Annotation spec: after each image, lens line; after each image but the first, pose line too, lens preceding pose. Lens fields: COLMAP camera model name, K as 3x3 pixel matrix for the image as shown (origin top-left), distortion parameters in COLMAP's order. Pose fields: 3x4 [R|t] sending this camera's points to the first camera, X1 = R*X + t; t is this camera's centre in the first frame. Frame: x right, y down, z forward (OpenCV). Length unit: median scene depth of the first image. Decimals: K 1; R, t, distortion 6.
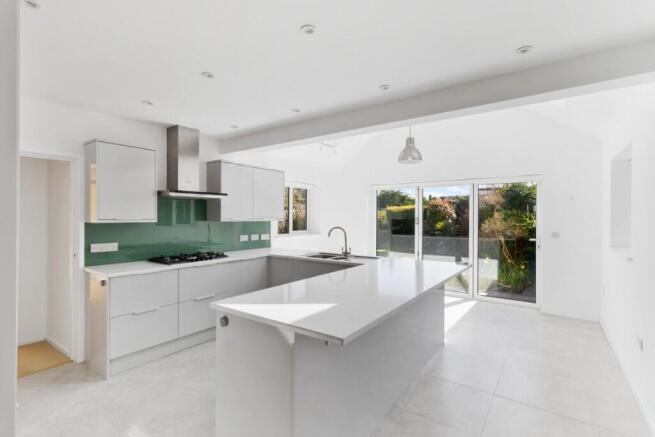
lens RADIAL K [[309.1, 0, 329.8], [0, 309.1, 218.4], [0, 0, 1]] dist [0.000310, 0.000365]
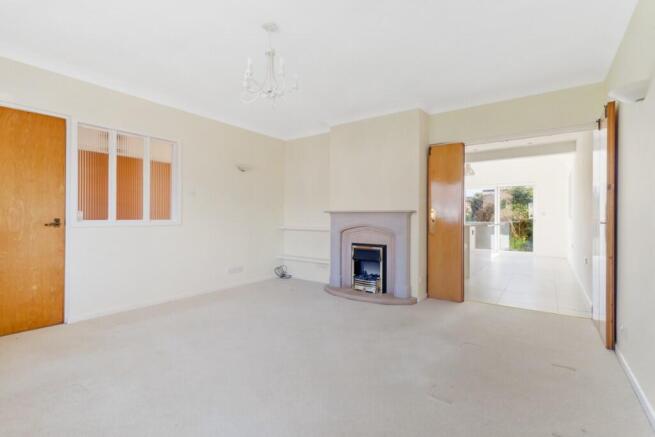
lens RADIAL K [[309.1, 0, 325.5], [0, 309.1, 218.1], [0, 0, 1]] dist [0.000310, 0.000365]
pose [[0.999996, -0.002186, -0.001864, -0.450542], [0.002169, 0.999958, -0.008860, 0.070846], [0.001884, 0.008856, 0.999959, -0.671418]]
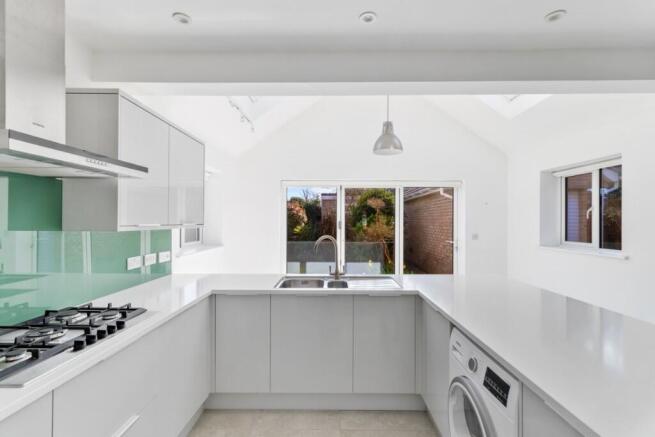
lens RADIAL K [[309.1, 0, 328.4], [0, 309.1, 219.0], [0, 0, 1]] dist [0.000310, 0.000365]
pose [[0.811558, 0.000730, 0.584272, -0.247415], [0.006155, 0.999933, -0.009799, -0.000516], [-0.584240, 0.011548, 0.811499, 0.319449]]
